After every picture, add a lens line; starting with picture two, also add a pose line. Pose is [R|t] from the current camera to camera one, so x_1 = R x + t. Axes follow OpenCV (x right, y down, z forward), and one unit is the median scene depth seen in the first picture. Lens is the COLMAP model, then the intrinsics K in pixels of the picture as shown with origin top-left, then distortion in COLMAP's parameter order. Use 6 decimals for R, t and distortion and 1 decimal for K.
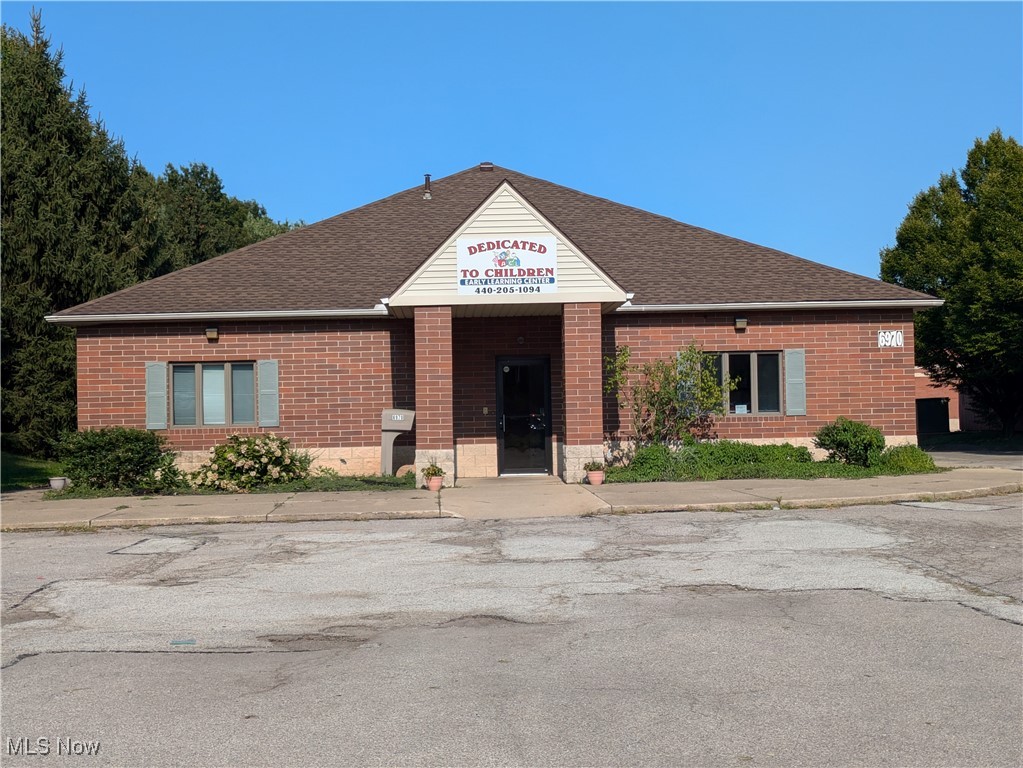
lens RADIAL K [[1512.5, 0, 510.9], [0, 1512.5, 383.6], [0, 0, 1]] dist [0.031095, 0.000000]
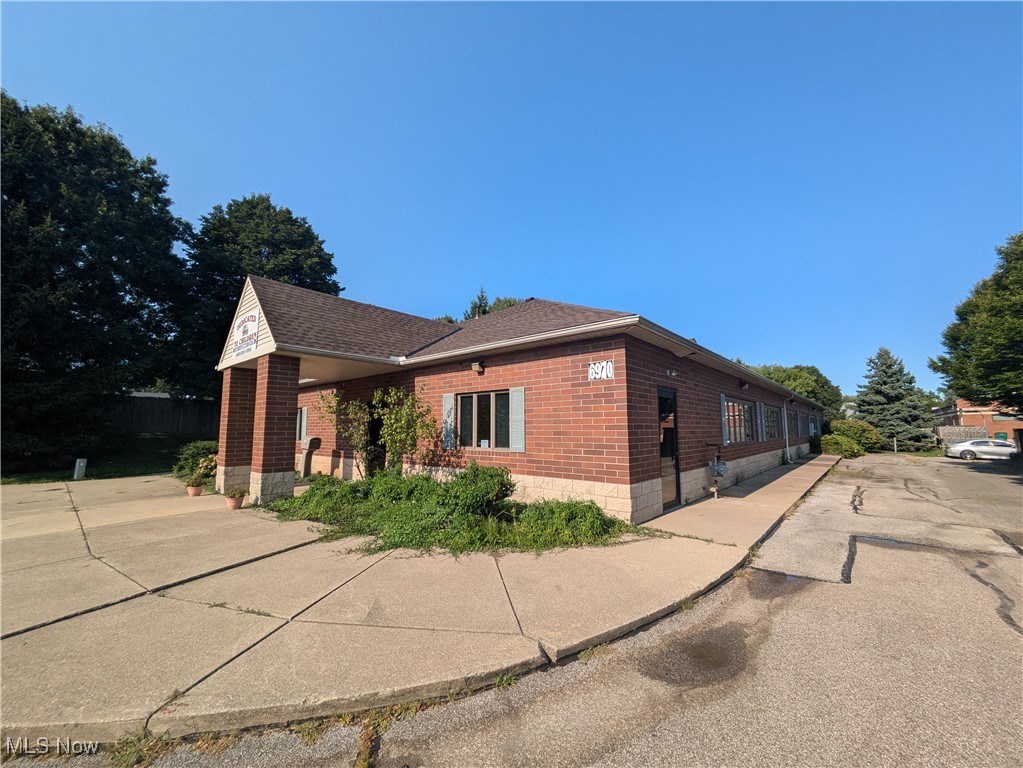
lens RADIAL K [[411.0, 0, 512.8], [0, 411.0, 384.0], [0, 0, 1]] dist [0.001348, 0.000122]
pose [[0.731728, -0.055985, -0.679294, 0.374857], [0.002029, 0.996796, -0.079966, -0.002731], [0.681594, 0.057135, 0.729497, 0.791931]]
